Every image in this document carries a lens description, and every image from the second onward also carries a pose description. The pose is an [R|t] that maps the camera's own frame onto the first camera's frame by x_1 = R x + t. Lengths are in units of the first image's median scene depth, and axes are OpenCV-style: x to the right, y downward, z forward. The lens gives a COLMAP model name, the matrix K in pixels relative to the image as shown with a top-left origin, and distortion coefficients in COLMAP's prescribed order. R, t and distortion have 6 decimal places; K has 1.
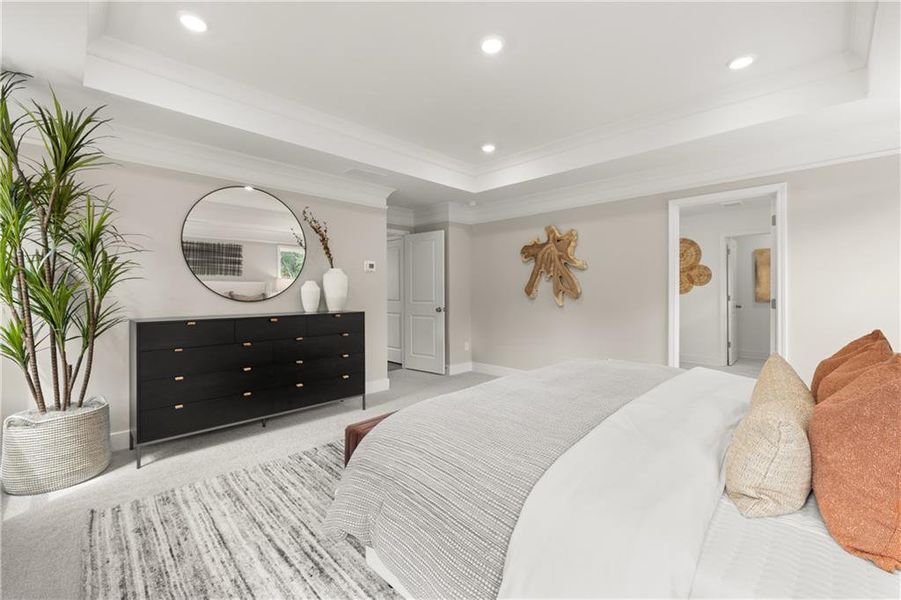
lens RADIAL K [[379.6, 0, 448.2], [0, 379.6, 295.6], [0, 0, 1]] dist [0.001181, -0.000636]
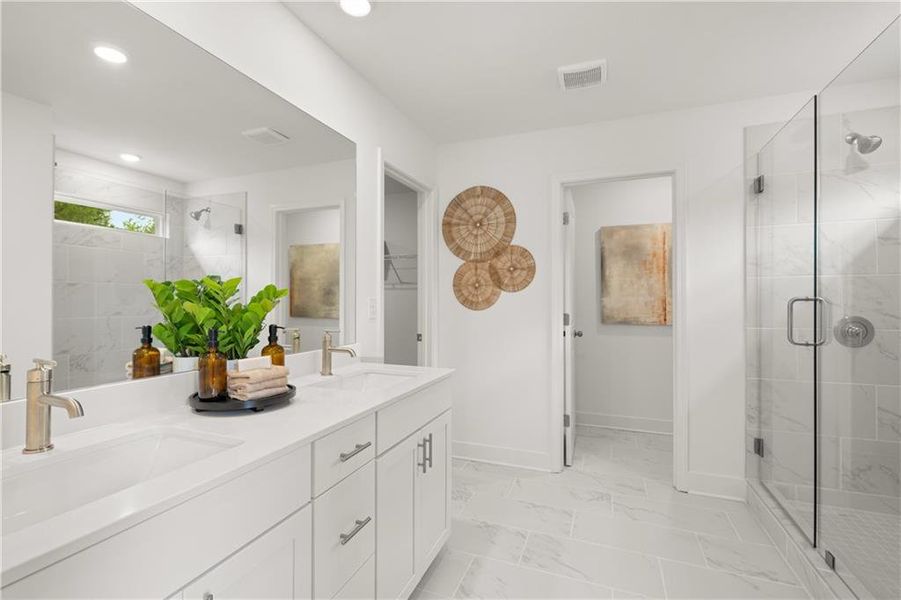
lens RADIAL K [[379.6, 0, 452.2], [0, 379.6, 299.5], [0, 0, 1]] dist [0.001181, -0.000636]
pose [[0.917977, 0.005111, 0.396600, 0.416646], [-0.001978, 0.999964, -0.008308, -0.013139], [-0.396628, 0.006841, 0.917954, 0.614002]]
